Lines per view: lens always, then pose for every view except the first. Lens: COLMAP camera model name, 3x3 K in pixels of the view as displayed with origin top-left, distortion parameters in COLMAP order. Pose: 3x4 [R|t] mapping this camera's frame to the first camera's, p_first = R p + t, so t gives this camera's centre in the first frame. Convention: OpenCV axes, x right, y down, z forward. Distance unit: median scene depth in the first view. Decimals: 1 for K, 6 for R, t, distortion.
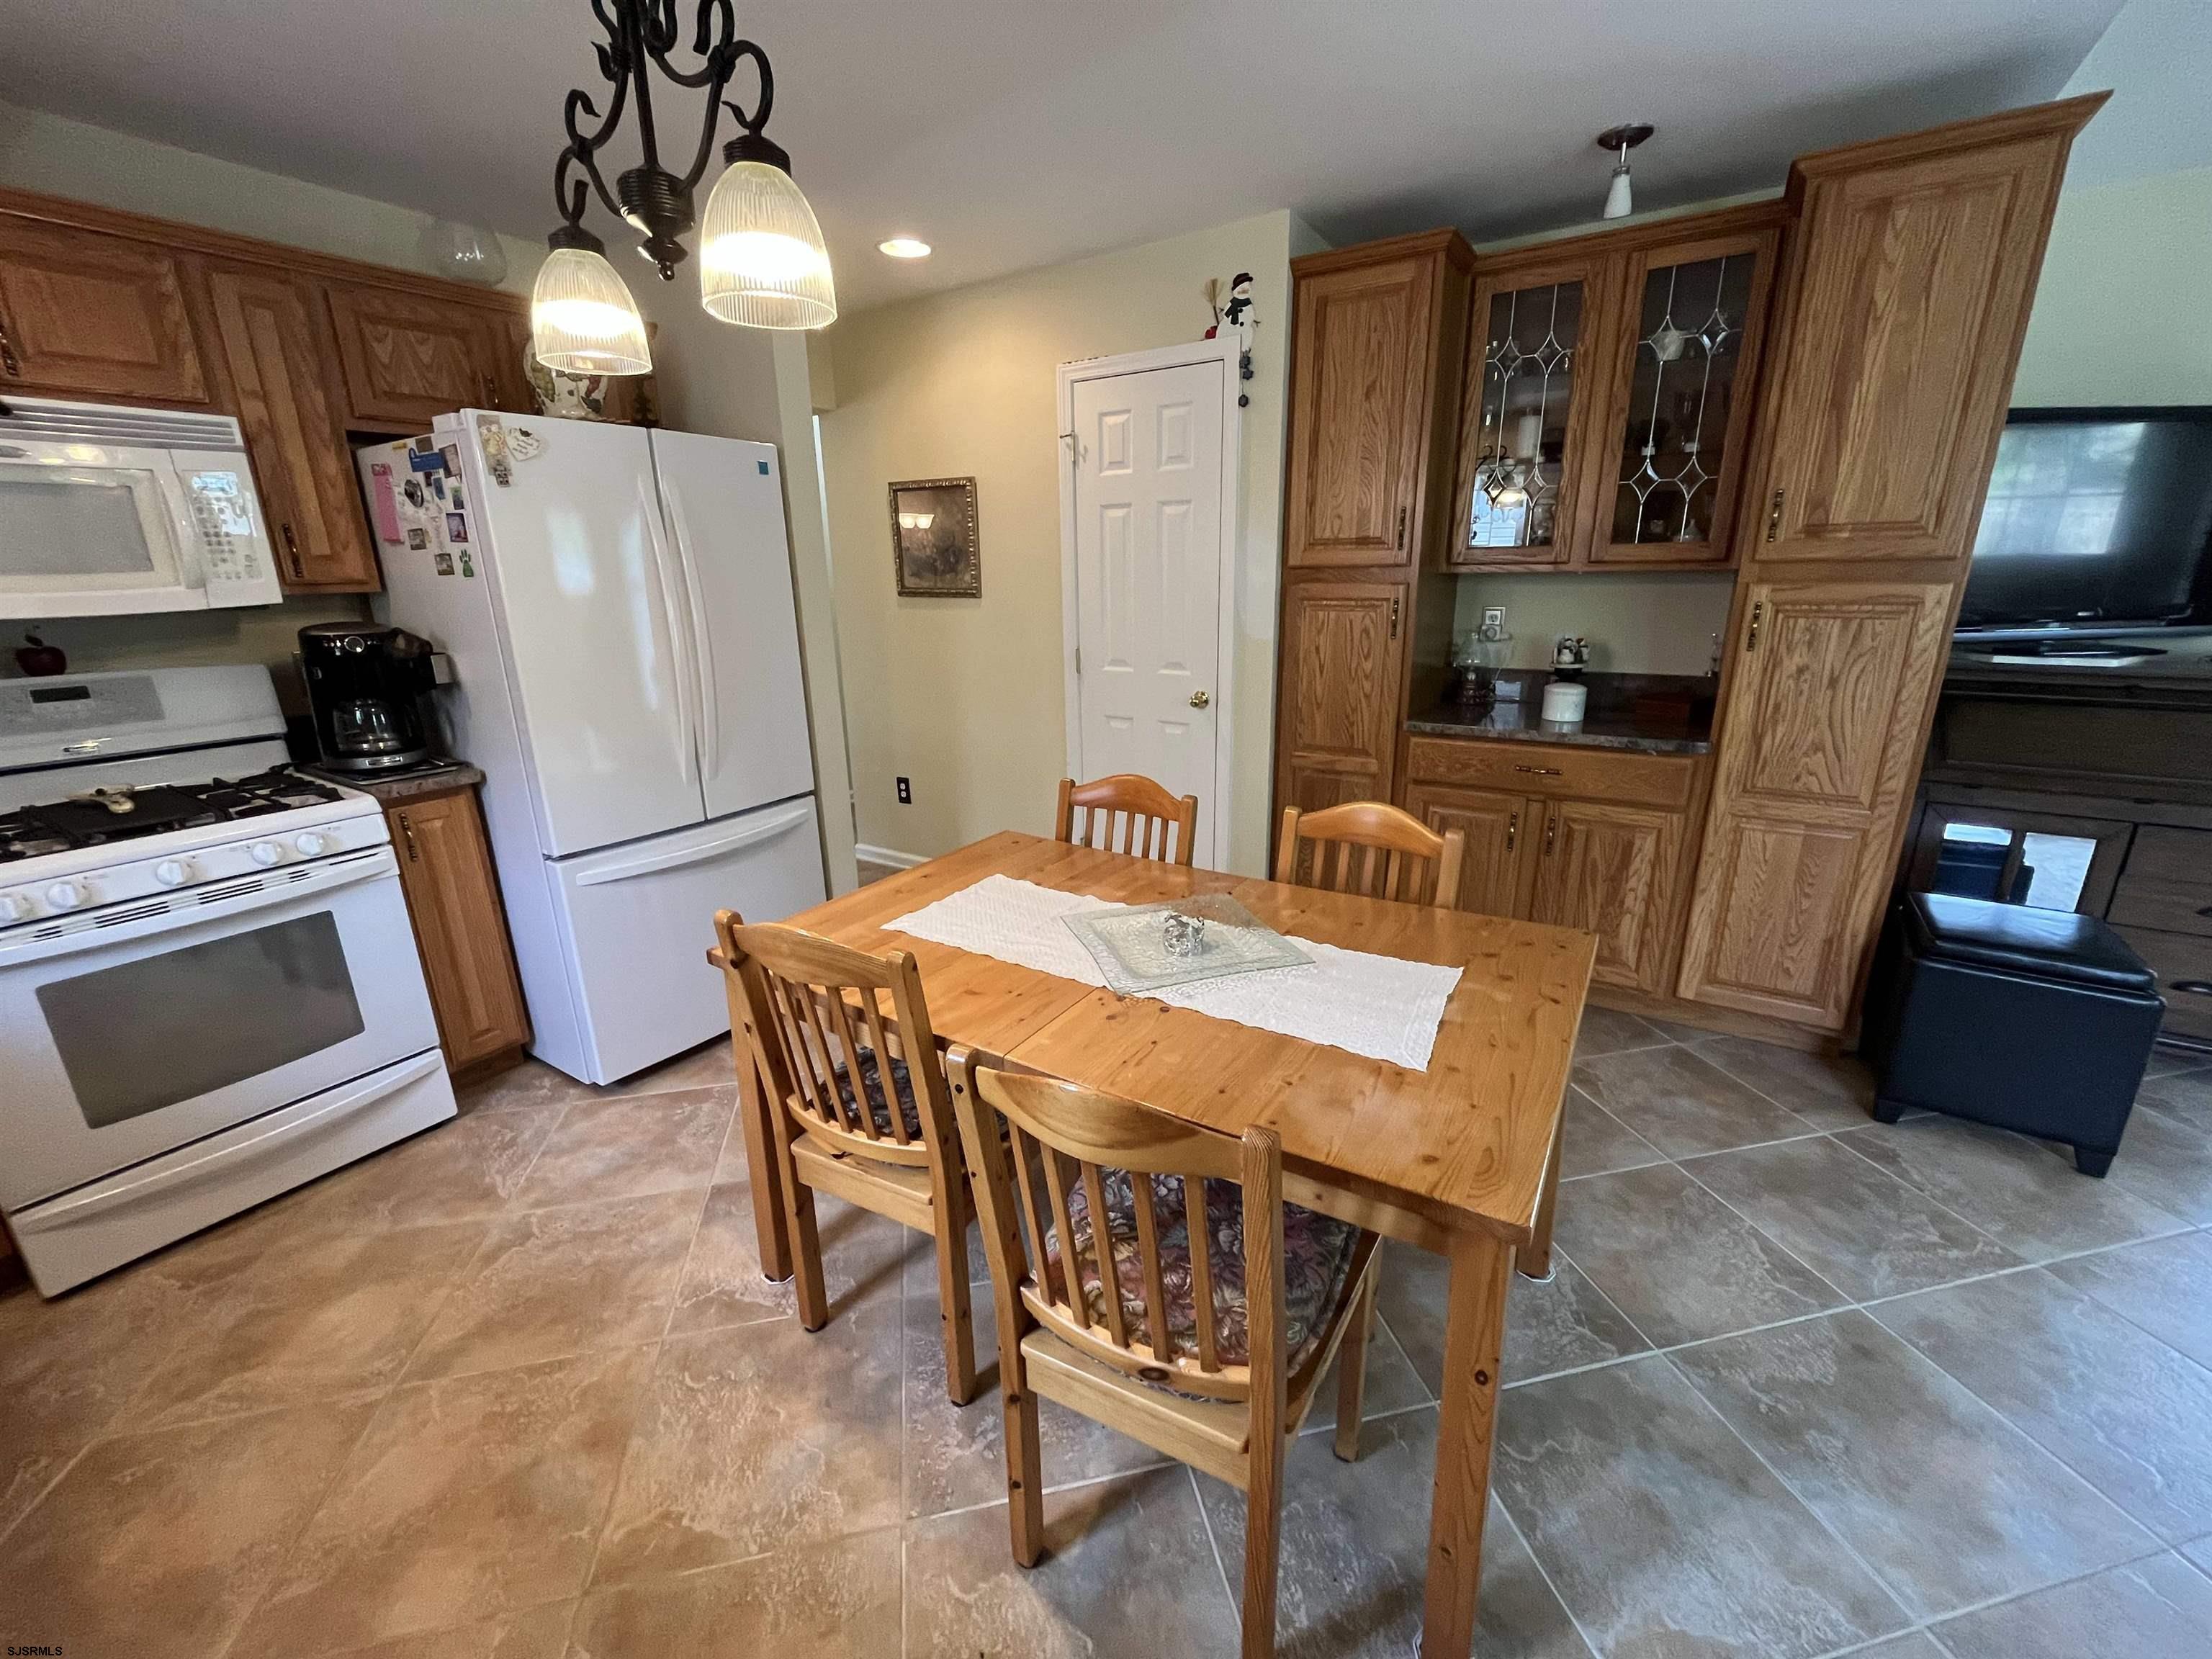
lens RADIAL K [[891.4, 0, 1103.6], [0, 891.4, 828.0], [0, 0, 1]] dist [-0.001296, -0.000237]
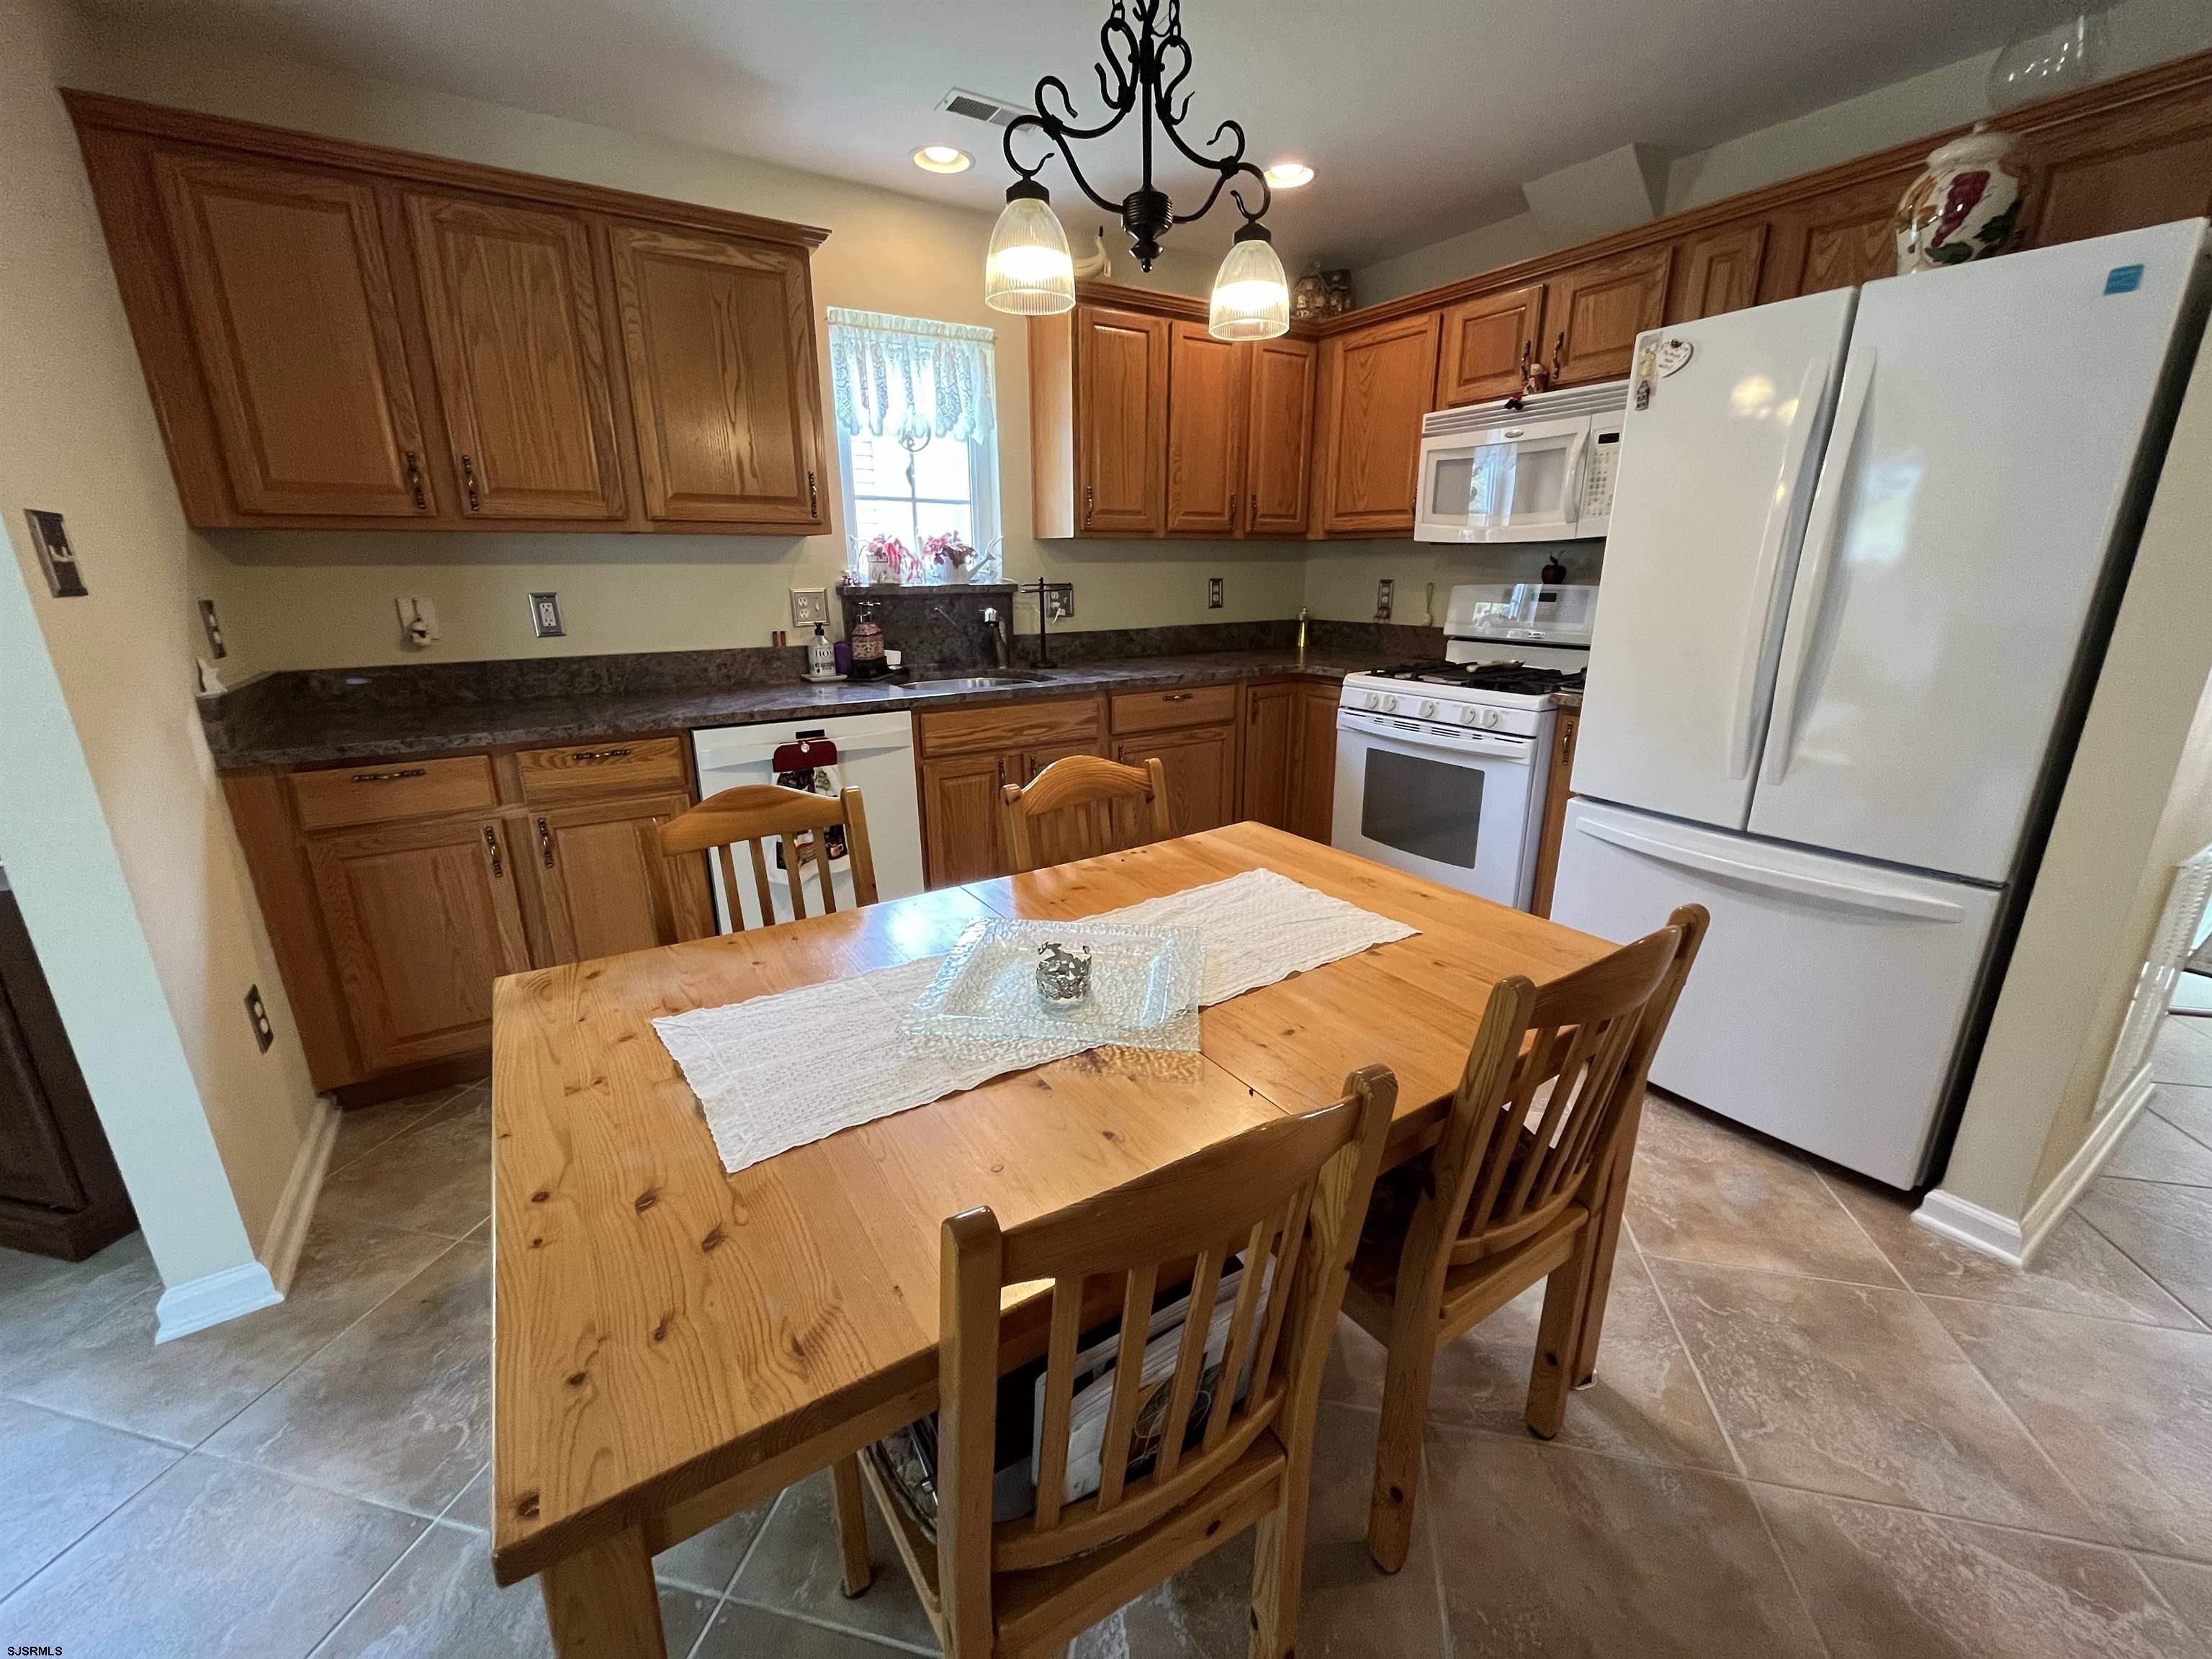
lens RADIAL K [[891.0, 0, 1103.7], [0, 891.0, 827.8], [0, 0, 1]] dist [-0.001580, -0.000339]
pose [[-0.416143, 0.274715, -0.866808, 0.547158], [-0.246171, 0.883635, 0.398232, -0.227705], [0.875343, 0.379104, -0.300092, 0.973511]]
